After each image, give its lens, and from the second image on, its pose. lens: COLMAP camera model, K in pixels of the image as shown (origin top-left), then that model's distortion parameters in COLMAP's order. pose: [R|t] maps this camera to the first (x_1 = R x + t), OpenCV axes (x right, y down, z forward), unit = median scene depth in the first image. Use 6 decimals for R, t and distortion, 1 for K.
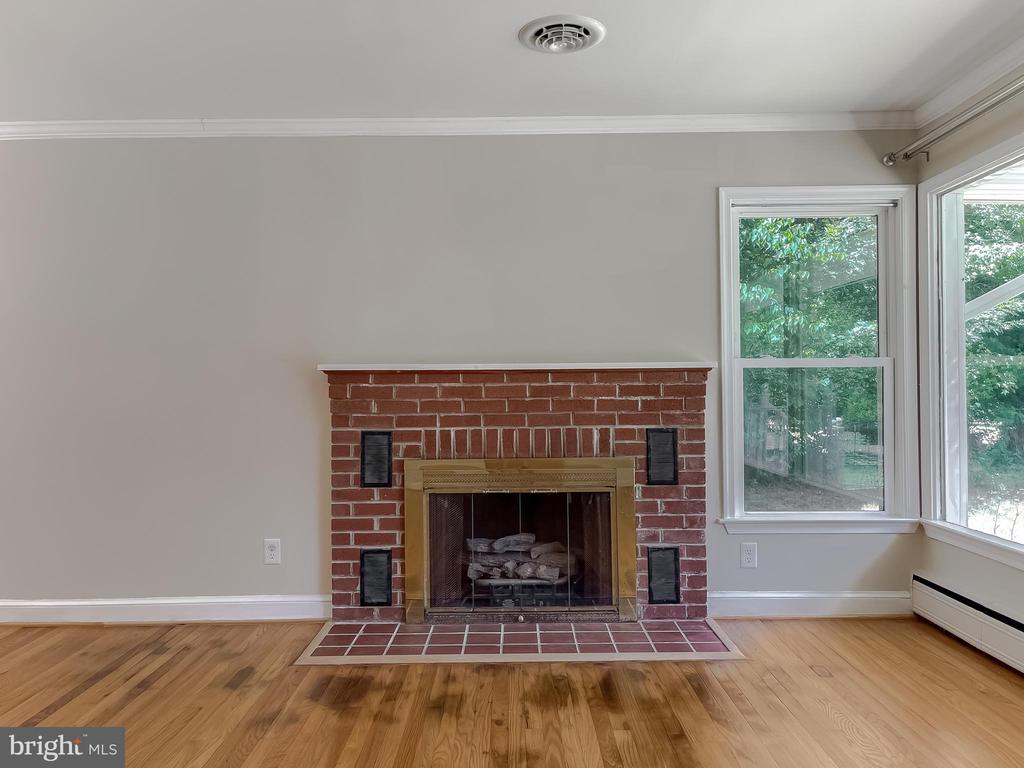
lens RADIAL K [[809.6, 0, 511.5], [0, 809.6, 383.6], [0, 0, 1]] dist [0.057674, -0.005672]
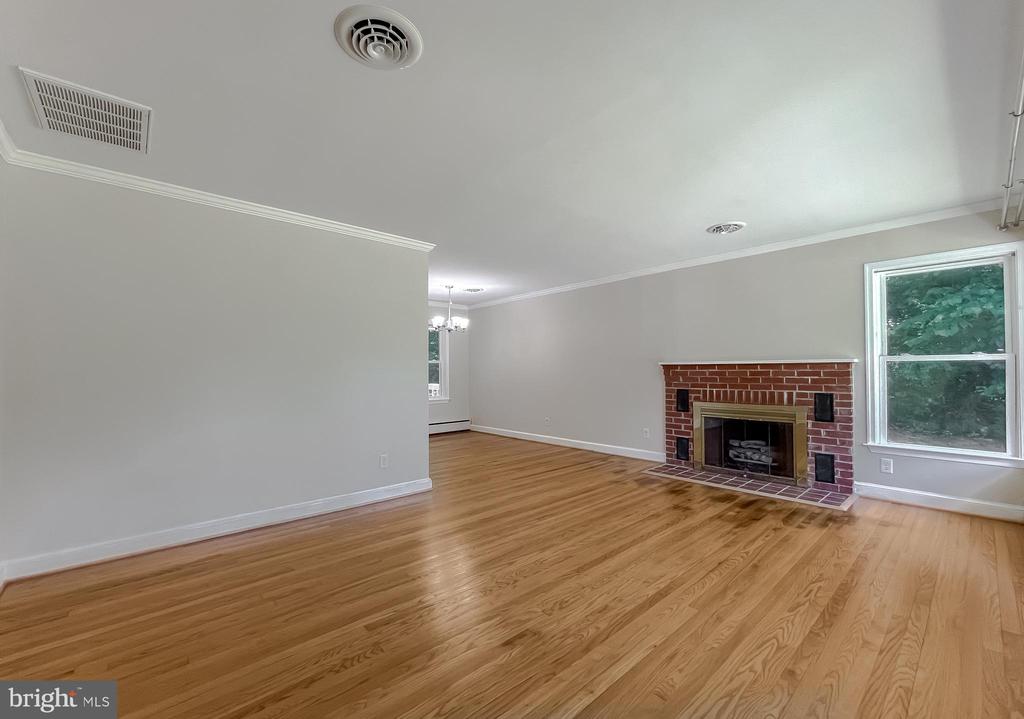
lens RADIAL K [[429.6, 0, 512.5], [0, 429.6, 362.3], [0, 0, 1]] dist [-0.002736, -0.000336]
pose [[0.671222, -0.010143, -0.741187, 0.449934], [0.005386, 0.999947, -0.008807, -0.013964], [0.741236, 0.001919, 0.671241, -0.251129]]
